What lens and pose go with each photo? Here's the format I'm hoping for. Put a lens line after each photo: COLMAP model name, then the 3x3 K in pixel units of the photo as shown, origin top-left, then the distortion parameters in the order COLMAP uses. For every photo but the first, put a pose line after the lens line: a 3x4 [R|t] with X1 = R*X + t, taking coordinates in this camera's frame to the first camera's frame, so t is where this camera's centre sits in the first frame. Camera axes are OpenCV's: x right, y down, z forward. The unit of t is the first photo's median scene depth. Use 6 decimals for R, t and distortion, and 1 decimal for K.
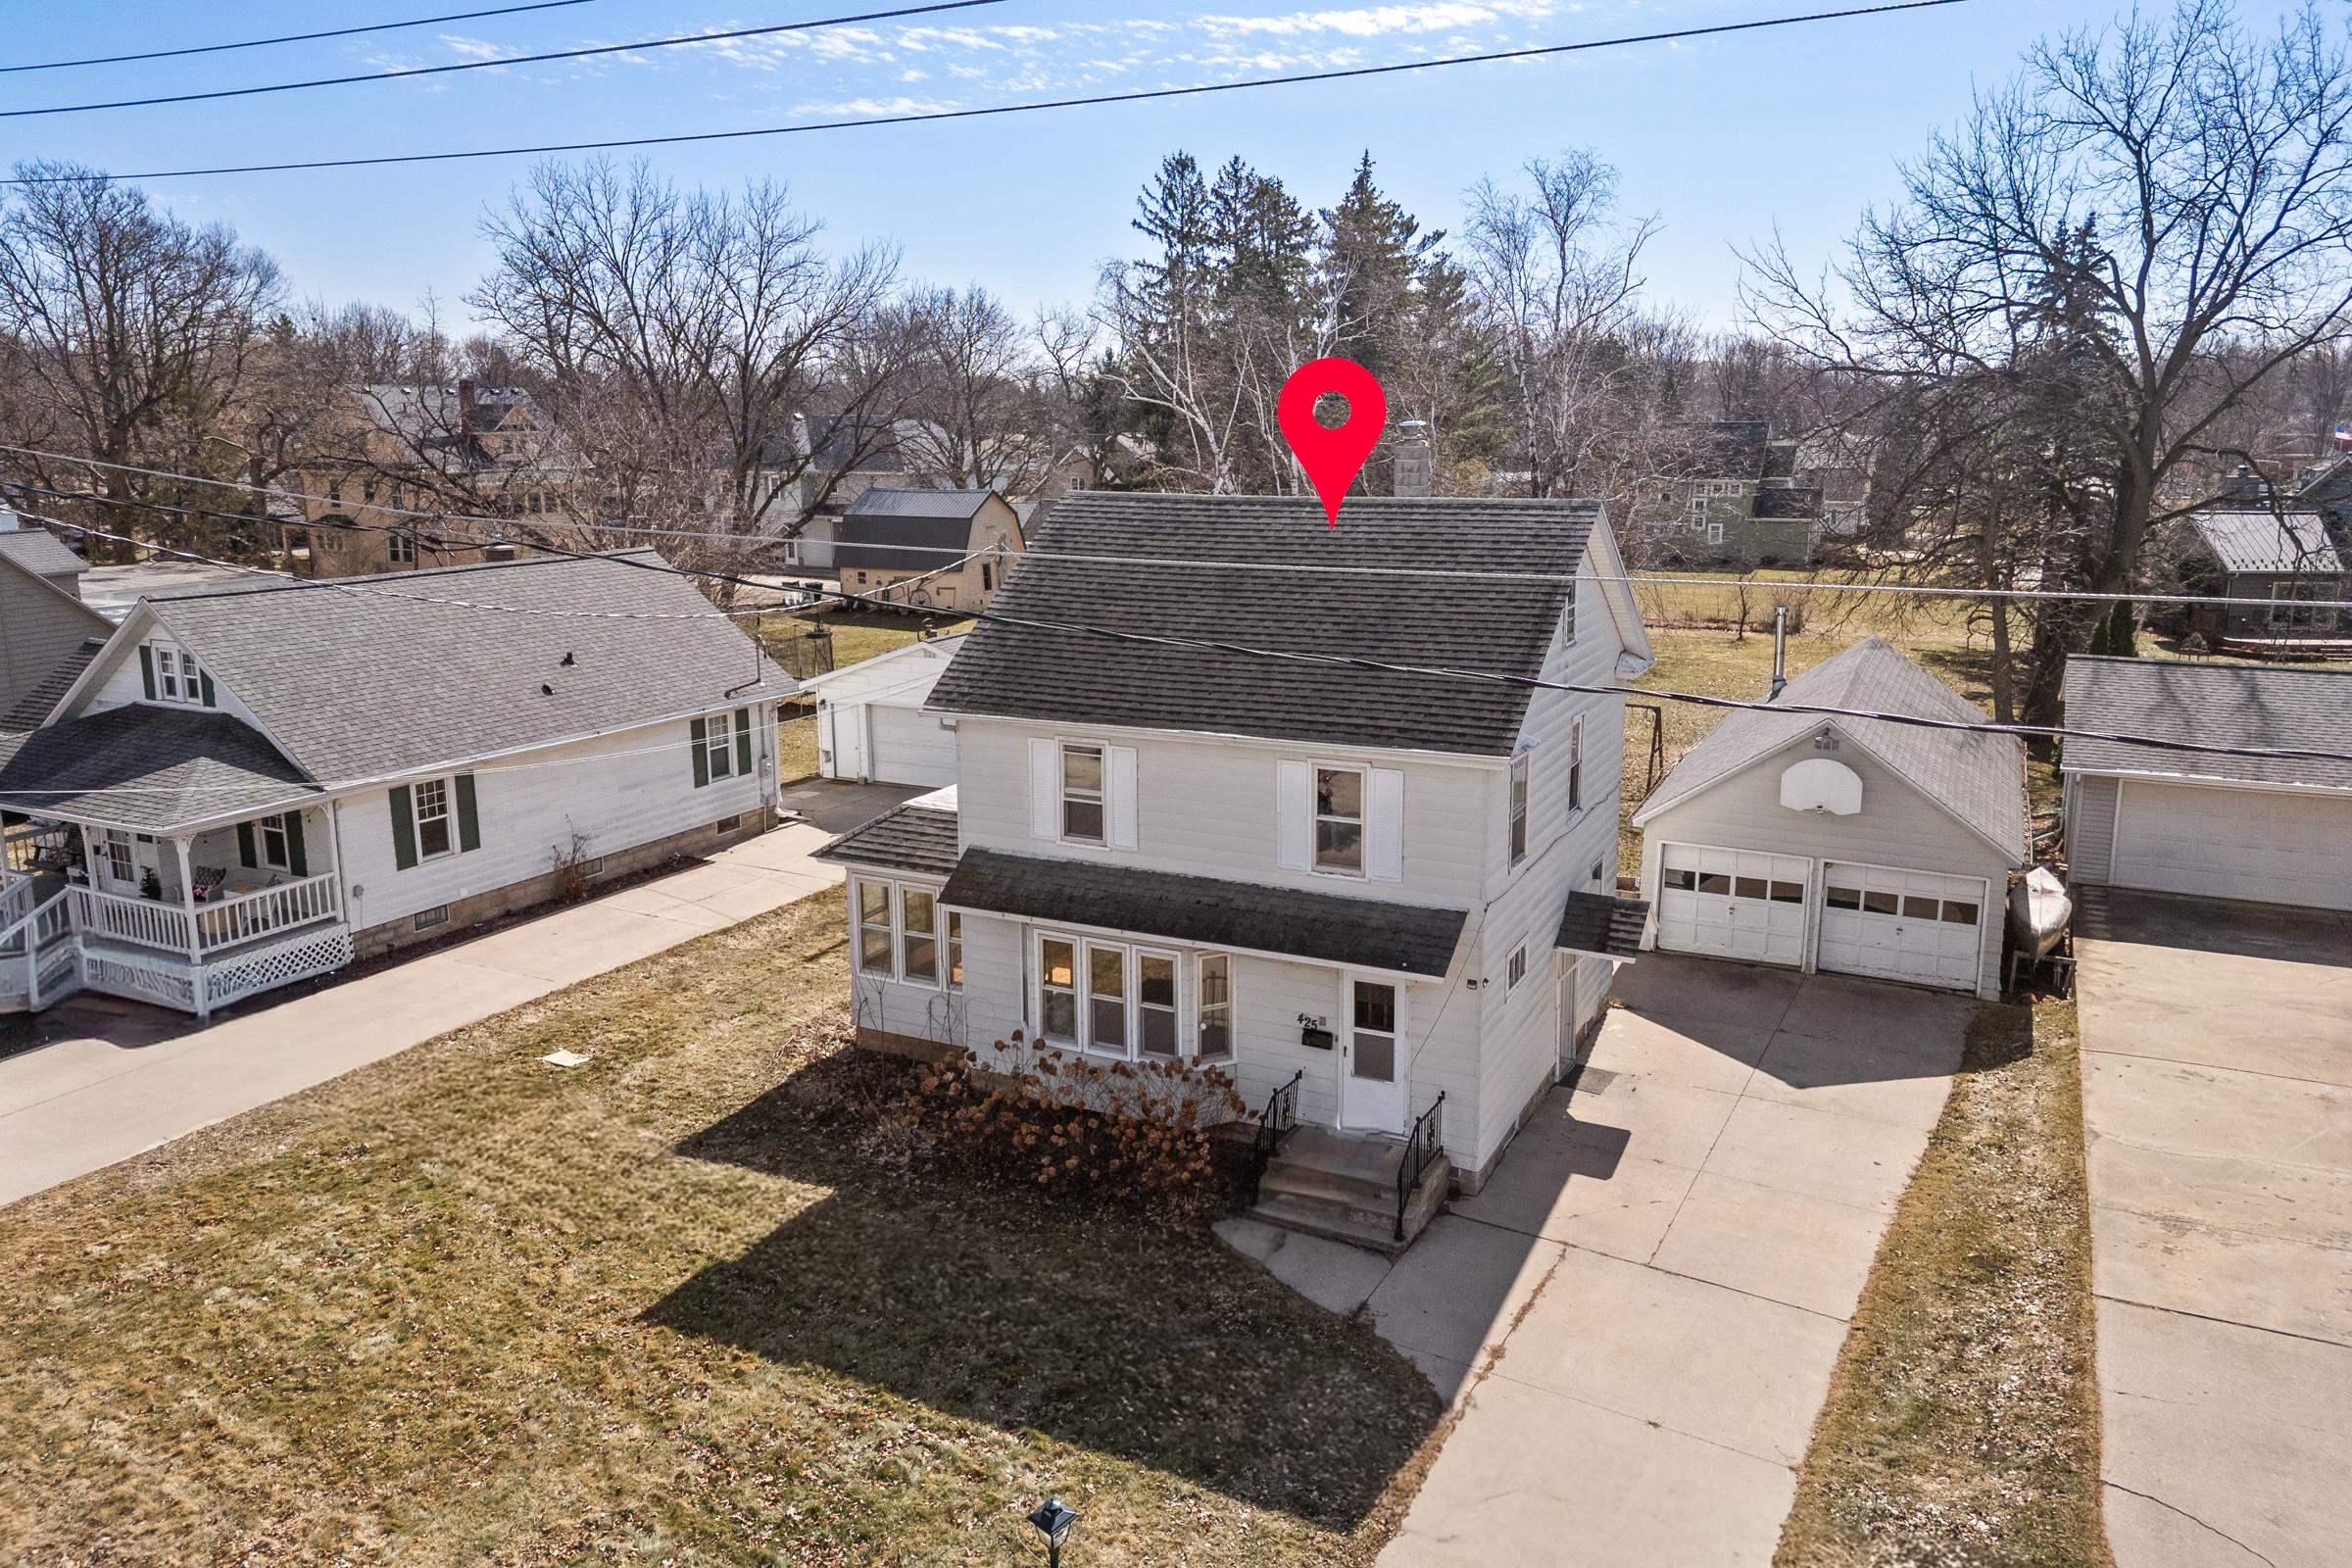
lens RADIAL K [[1636.8, 0, 1189.3], [0, 1636.8, 718.8], [0, 0, 1]] dist [0.063844, -0.058901]
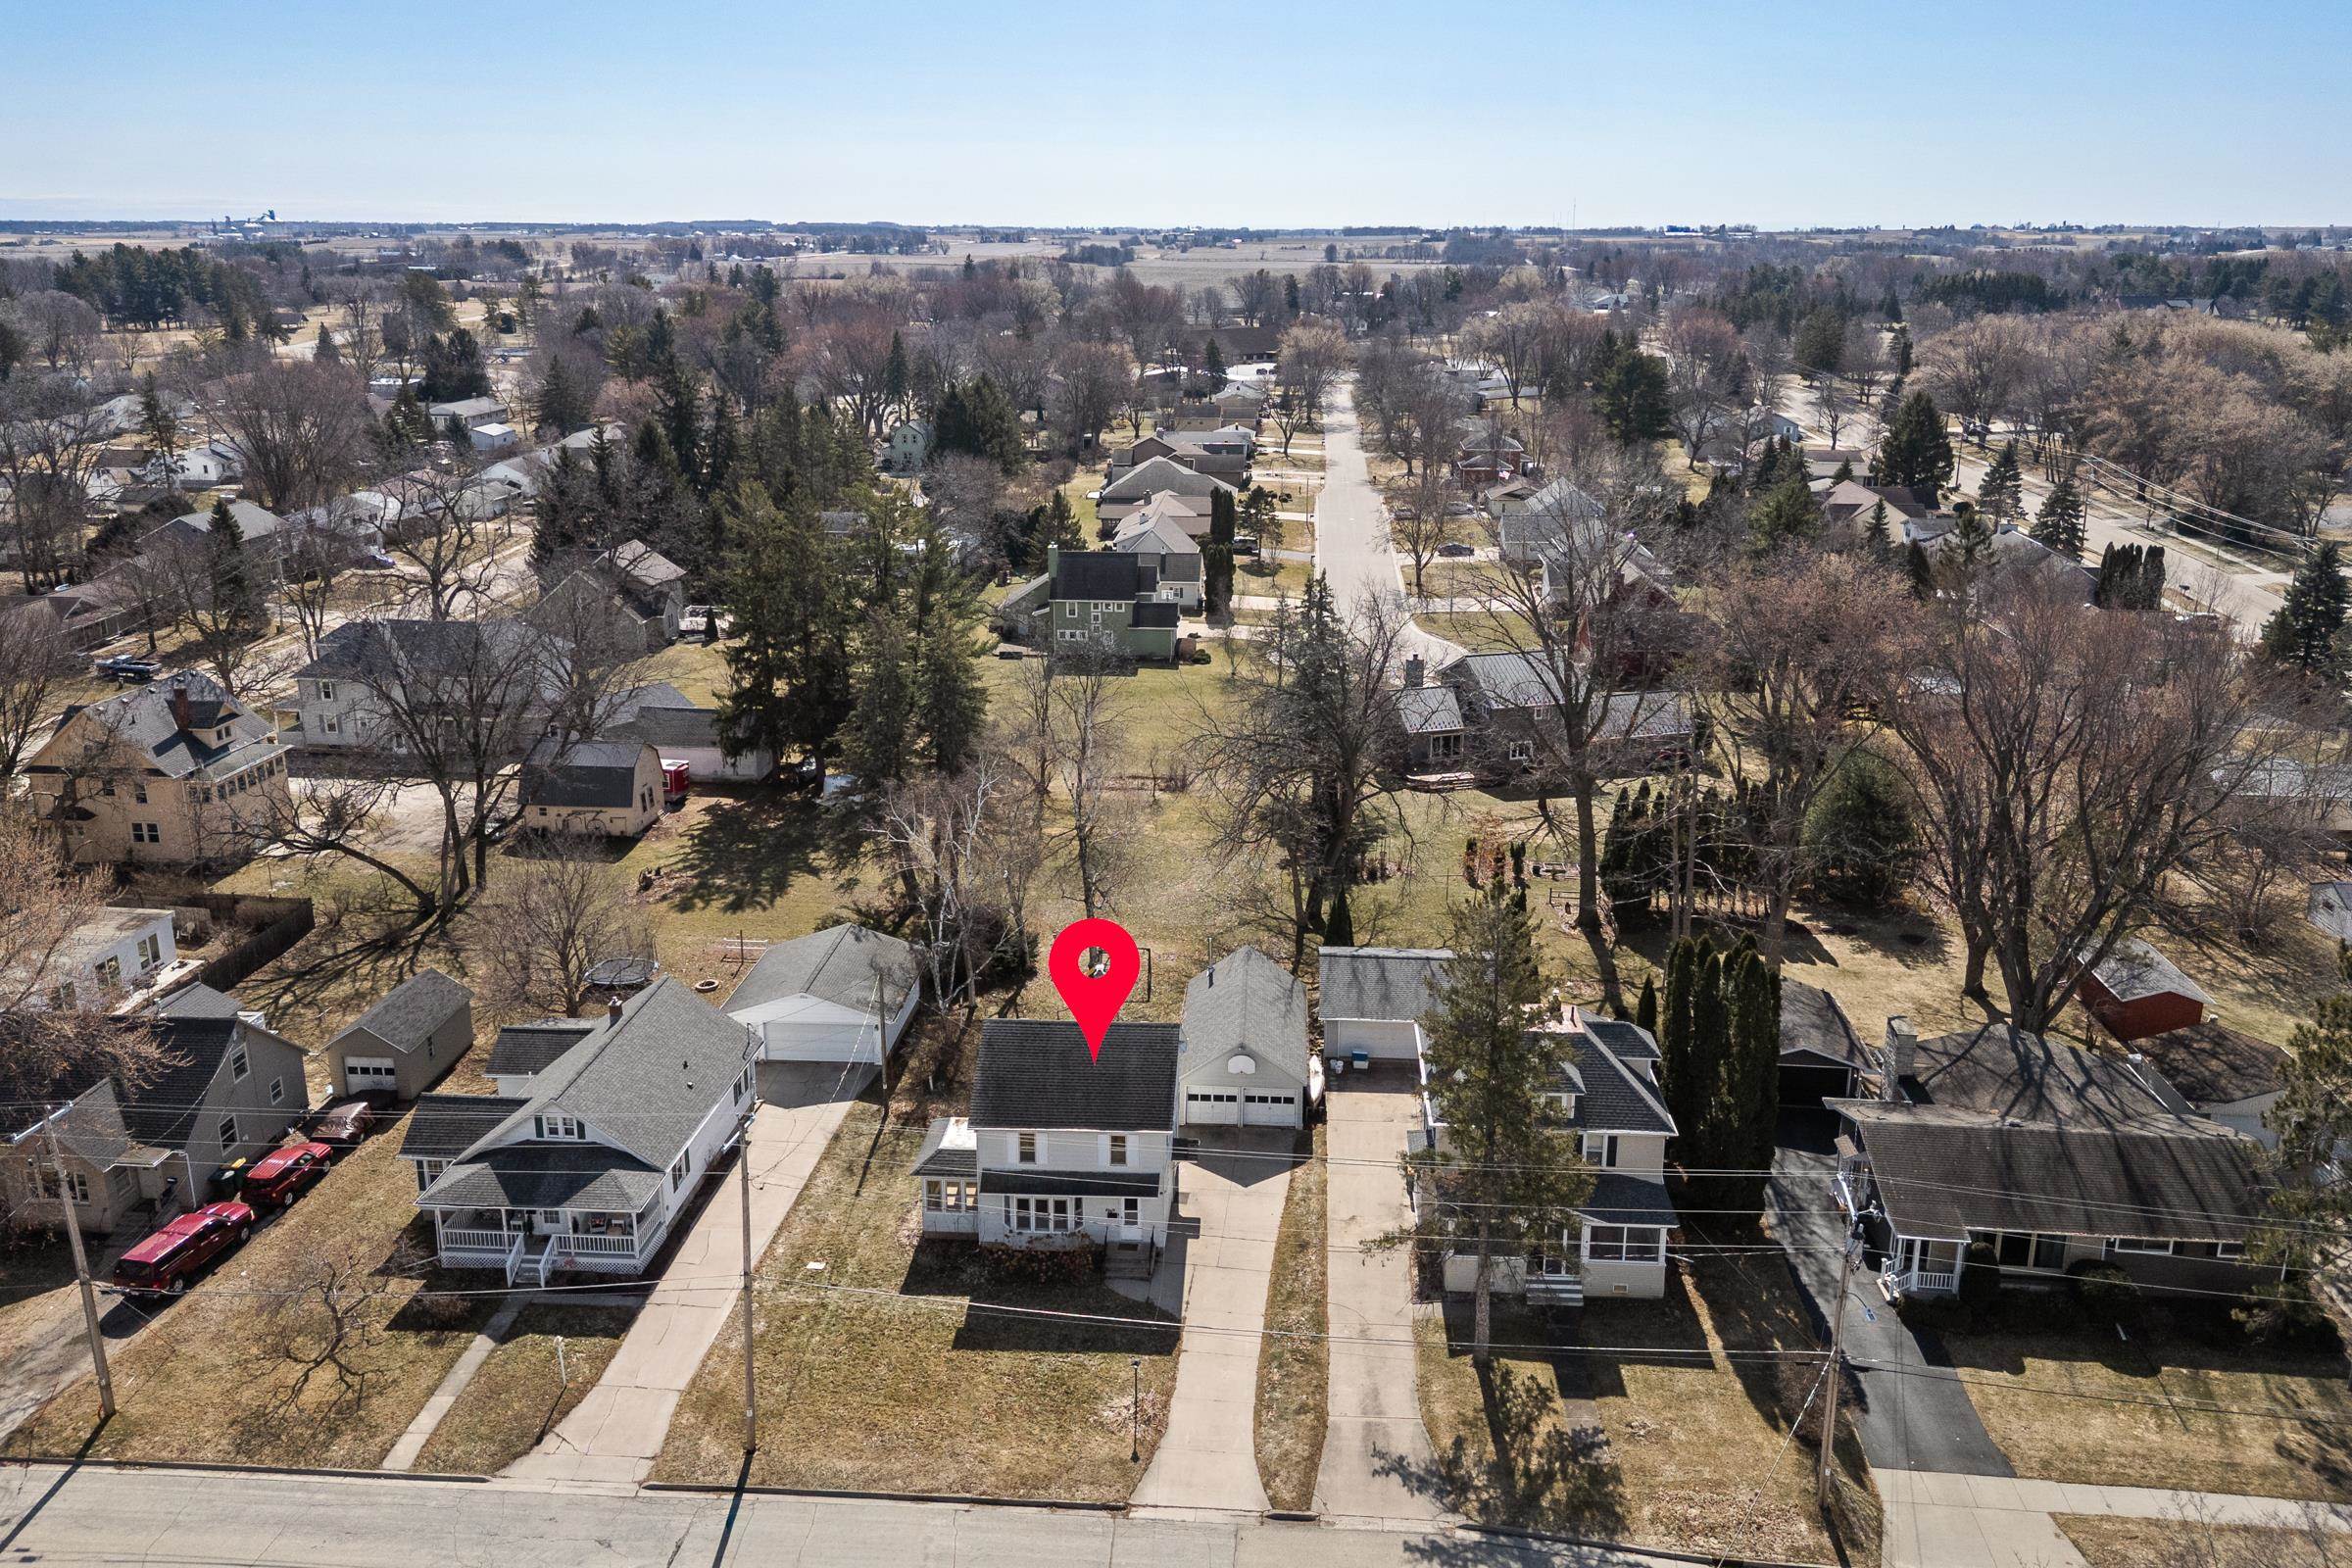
lens RADIAL K [[1636.8, 0, 1200.4], [0, 1636.8, 724.9], [0, 0, 1]] dist [0.063844, -0.058901]
pose [[0.921172, -0.092052, 0.378111, -0.778356], [0.064204, 0.994256, 0.085637, -0.892227], [-0.383822, -0.054610, 0.921791, -1.720822]]
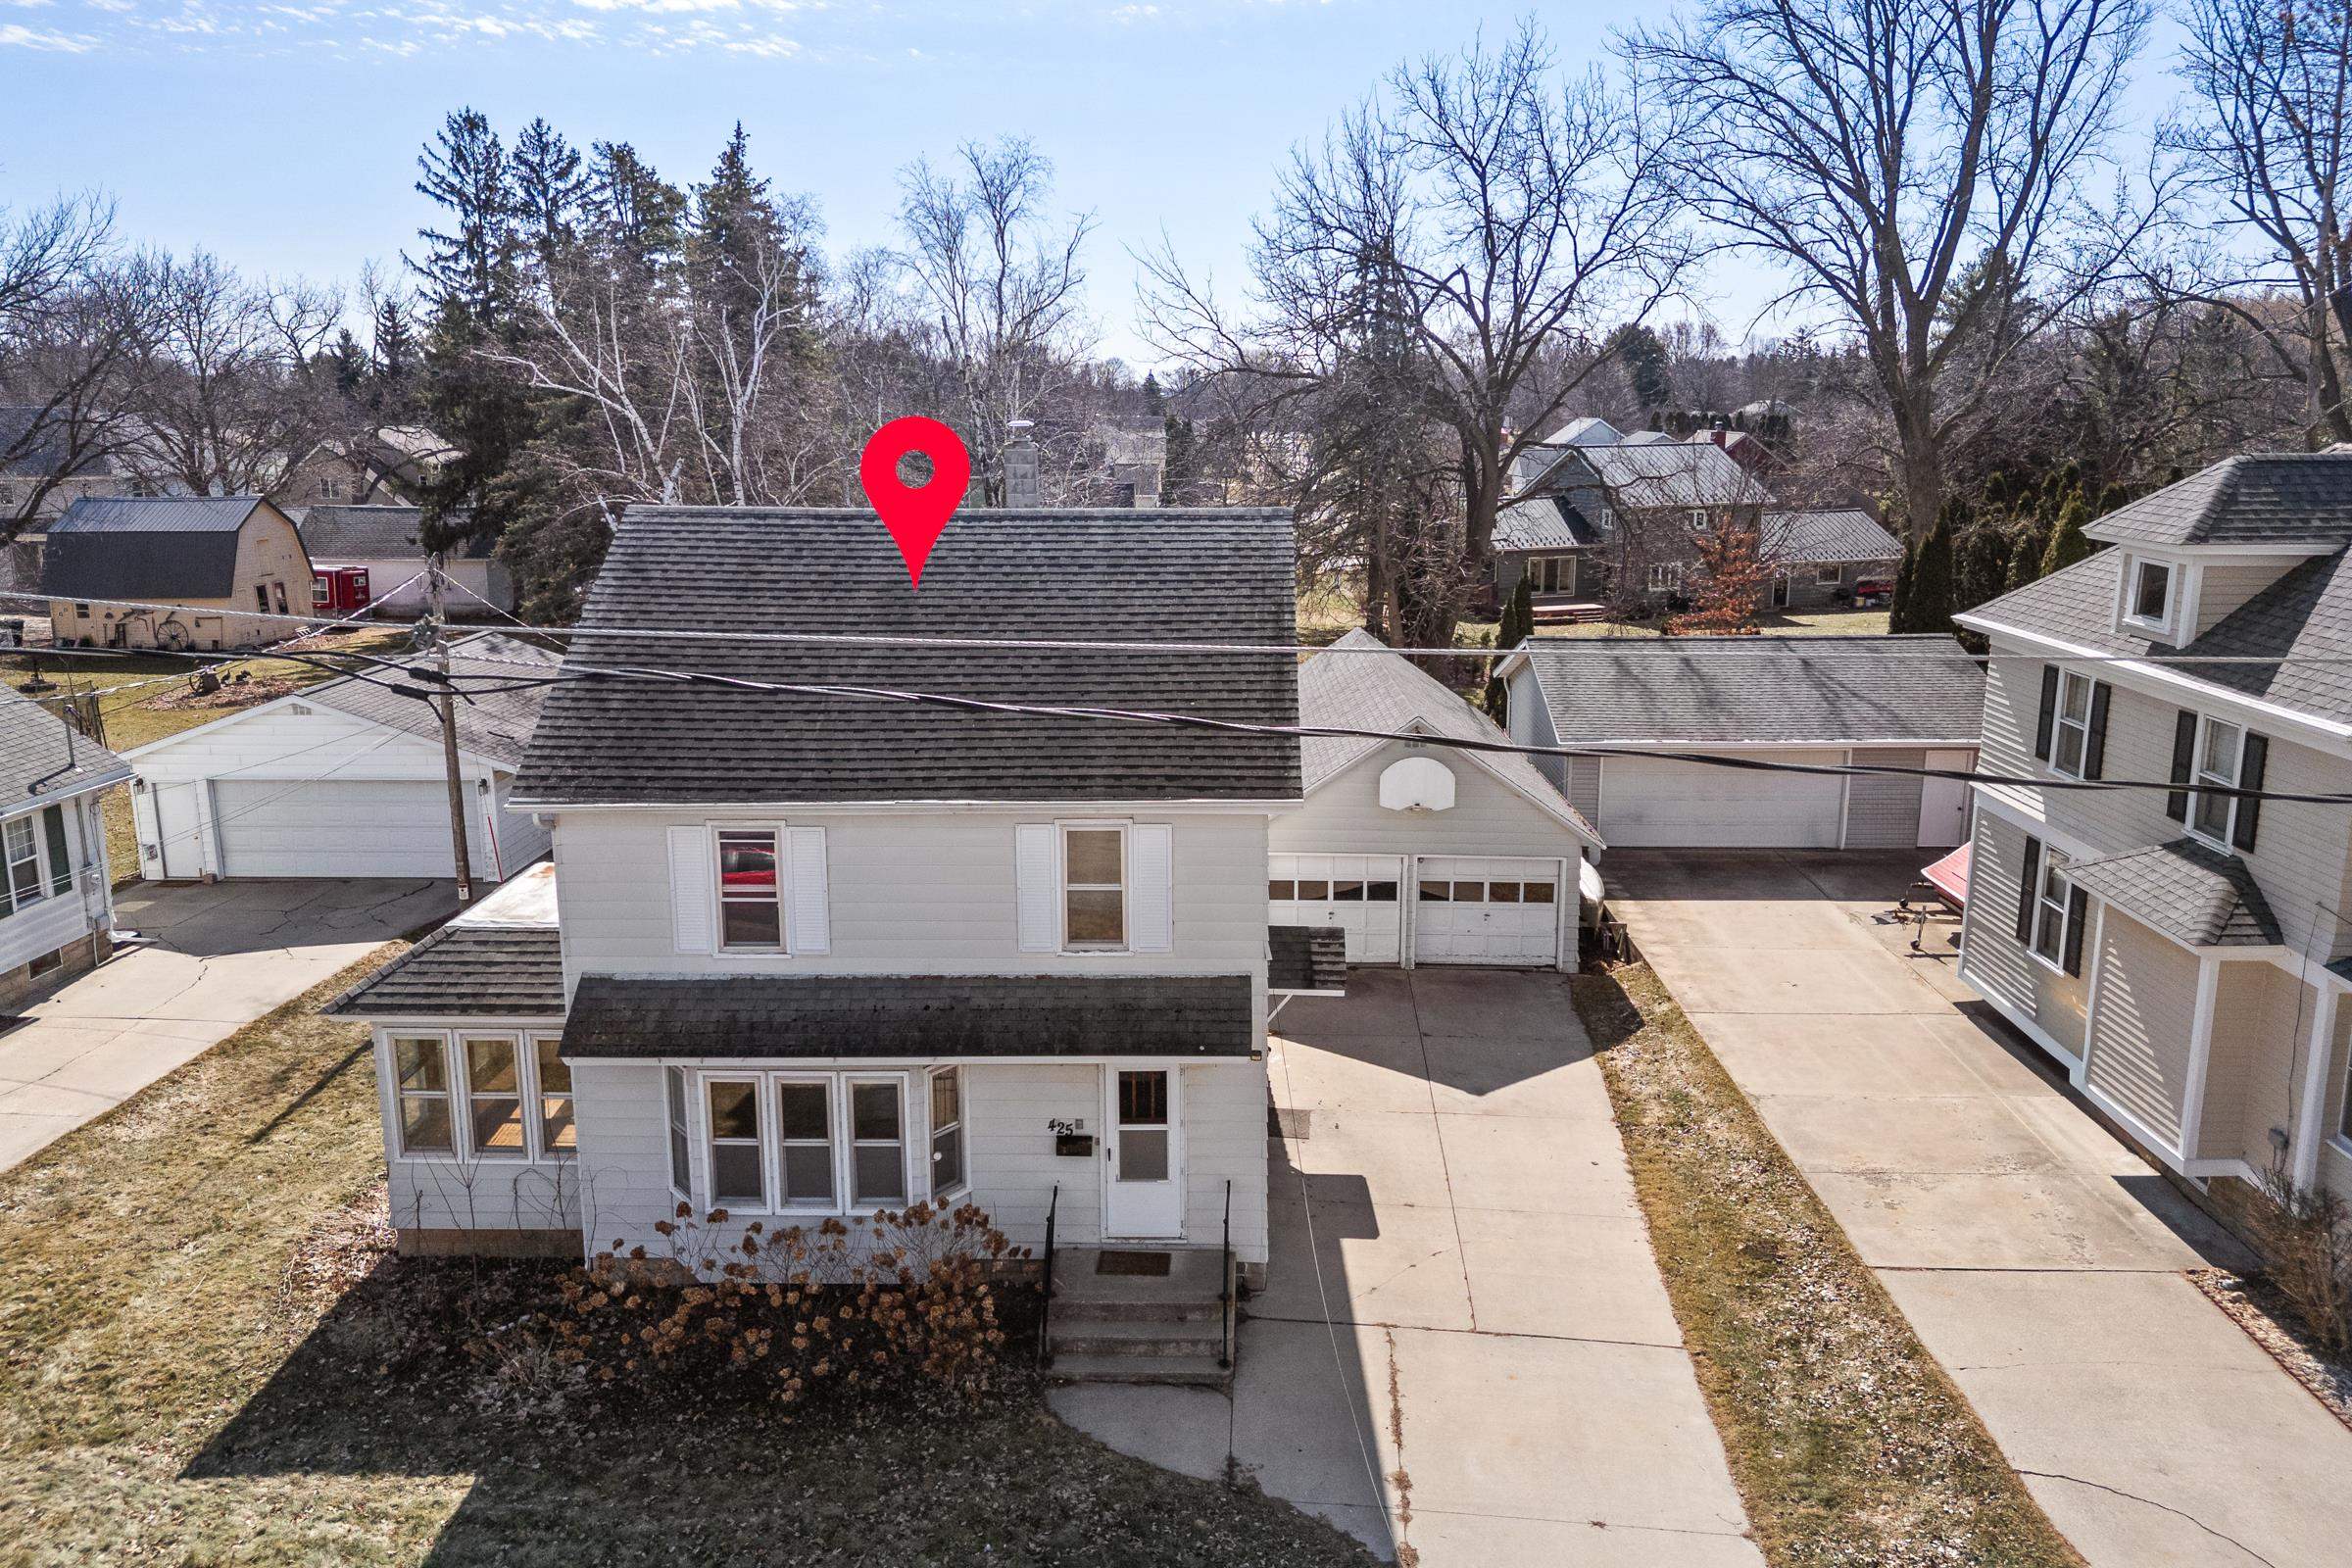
lens RADIAL K [[1636.8, 0, 1179.6], [0, 1636.8, 717.7], [0, 0, 1]] dist [0.063844, -0.058901]
pose [[0.910081, -0.076684, 0.407275, -0.179170], [0.075553, 0.996963, 0.018886, -0.034195], [-0.407486, 0.013583, 0.913110, 0.171287]]
